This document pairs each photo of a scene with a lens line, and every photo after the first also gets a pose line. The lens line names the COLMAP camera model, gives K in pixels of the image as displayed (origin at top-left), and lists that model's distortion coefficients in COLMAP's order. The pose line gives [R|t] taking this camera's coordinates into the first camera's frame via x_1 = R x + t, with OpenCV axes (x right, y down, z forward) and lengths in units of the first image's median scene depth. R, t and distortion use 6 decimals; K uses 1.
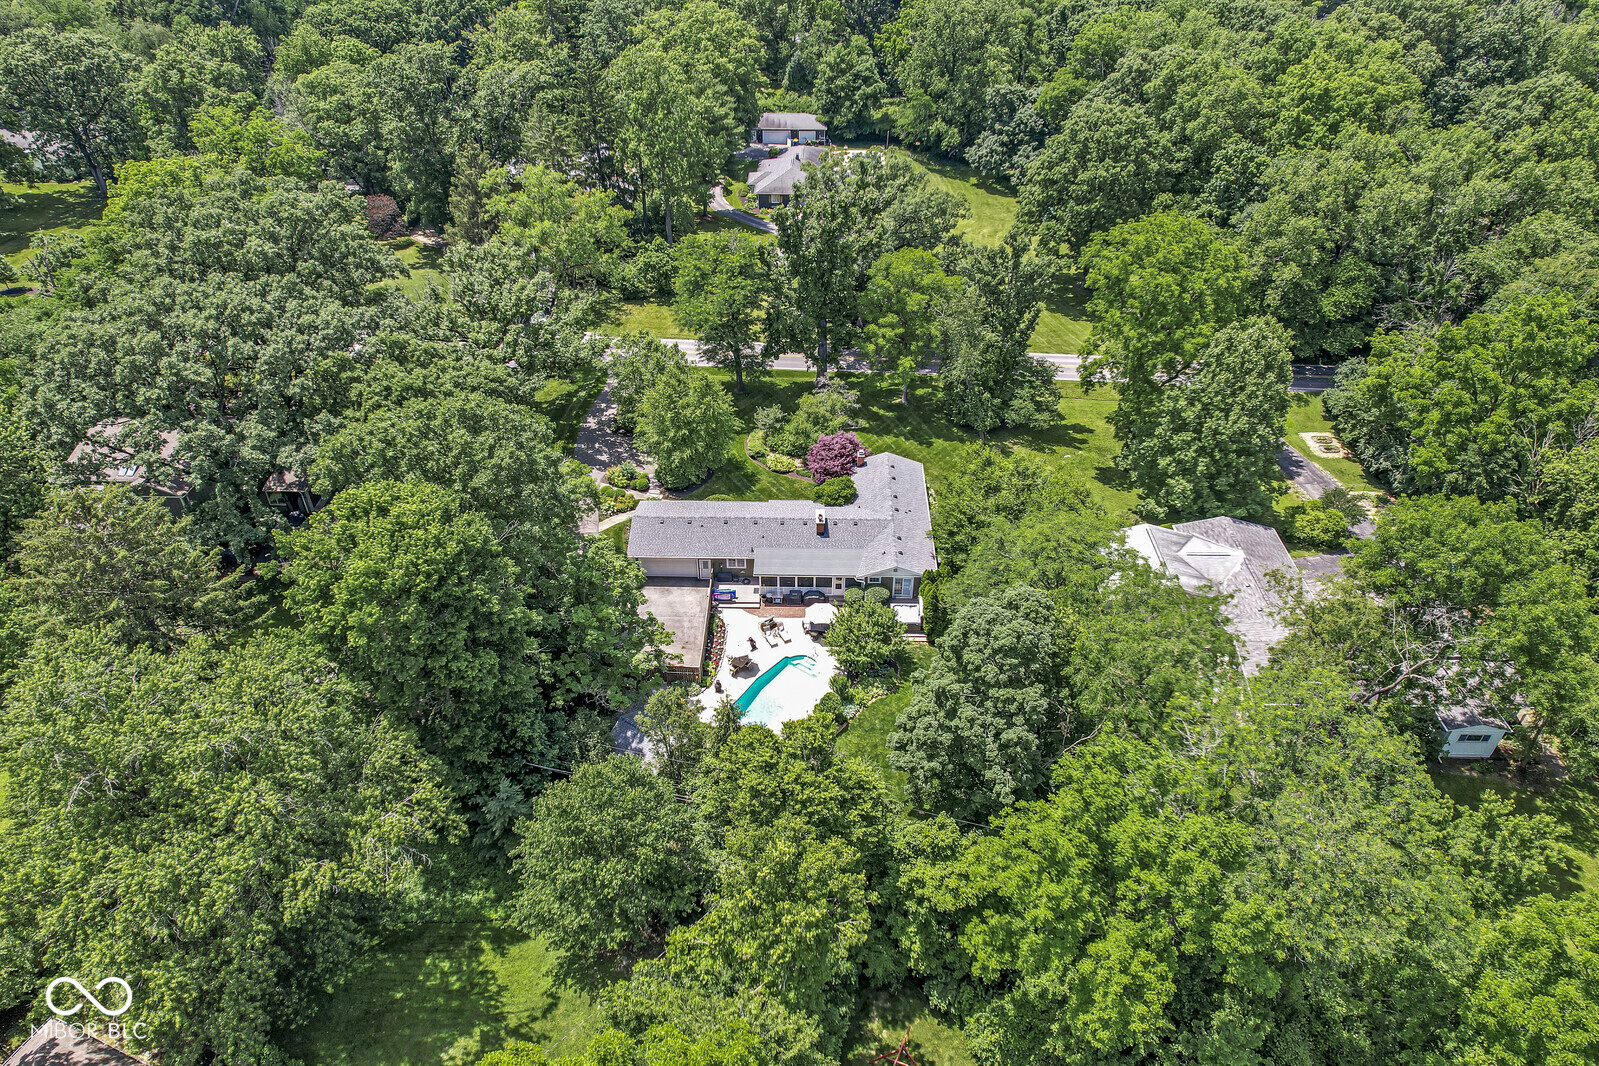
lens RADIAL K [[1042.2, 0, 799.5], [0, 1042.2, 533.0], [0, 0, 1]] dist [-0.081010, 0.069098]
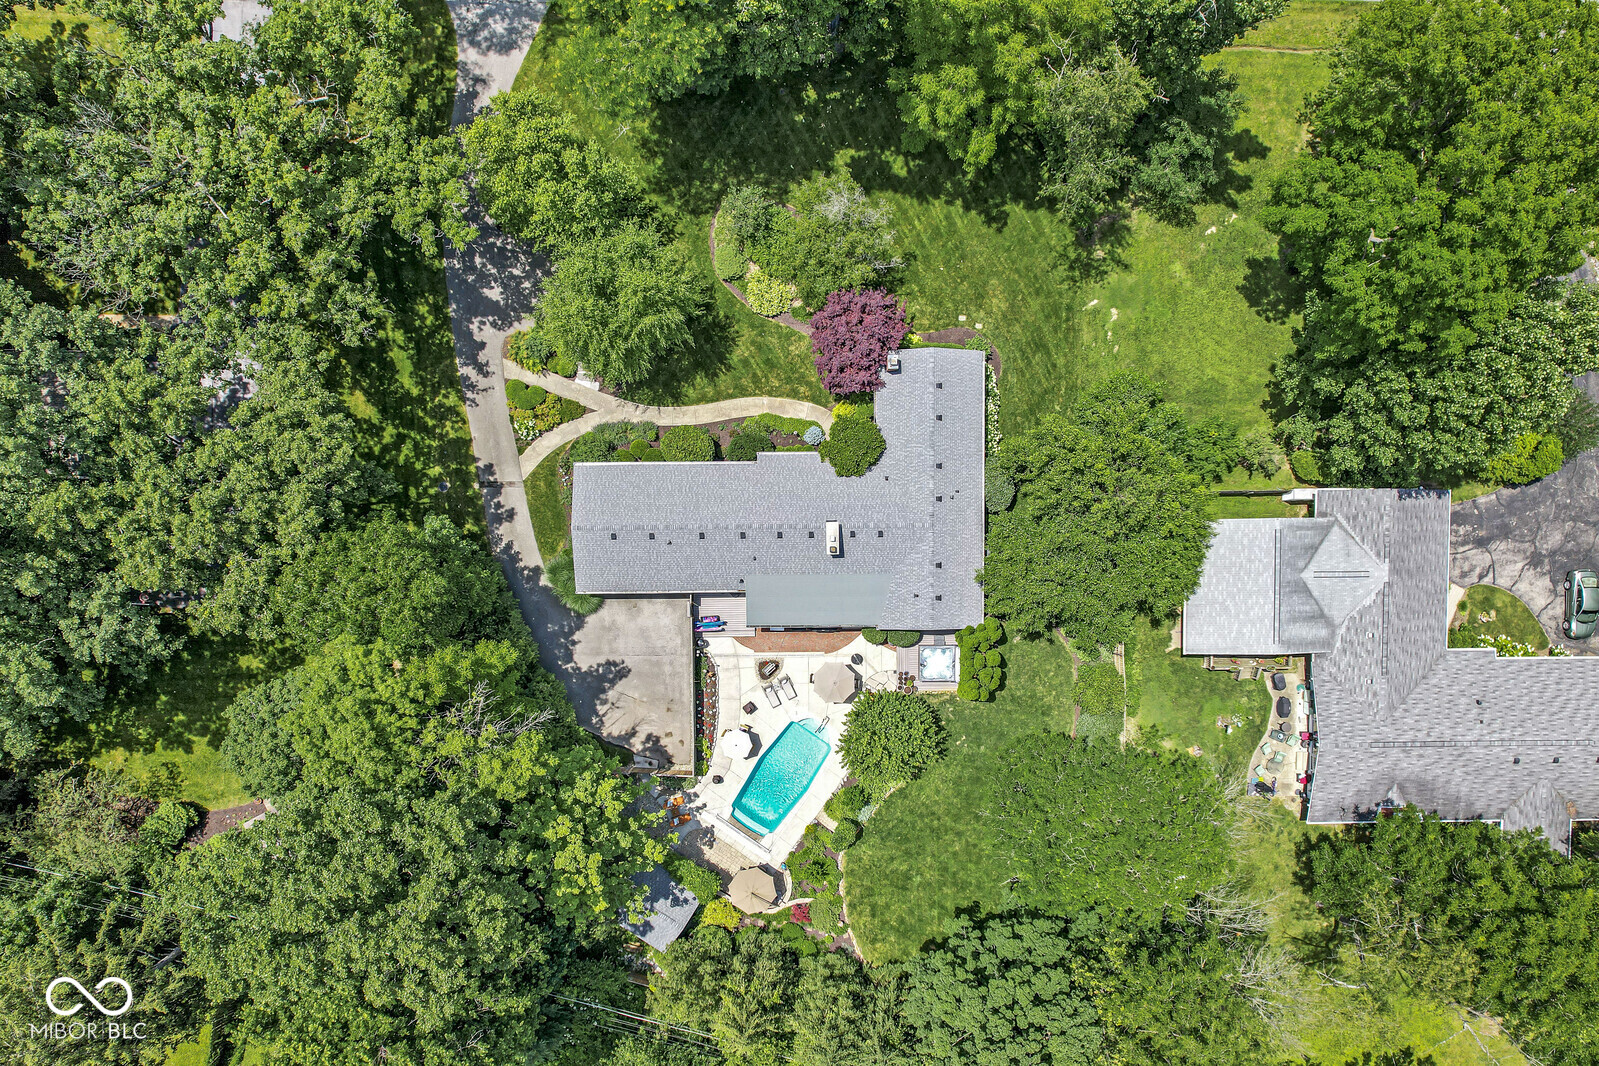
lens RADIAL K [[1042.2, 0, 799.5], [0, 1042.2, 533.0], [0, 0, 1]] dist [-0.081010, 0.069098]
pose [[0.999605, -0.026975, -0.007910, 0.003641], [0.021740, 0.563403, 0.825896, -0.584927], [-0.017822, -0.825742, 0.563766, 0.573940]]
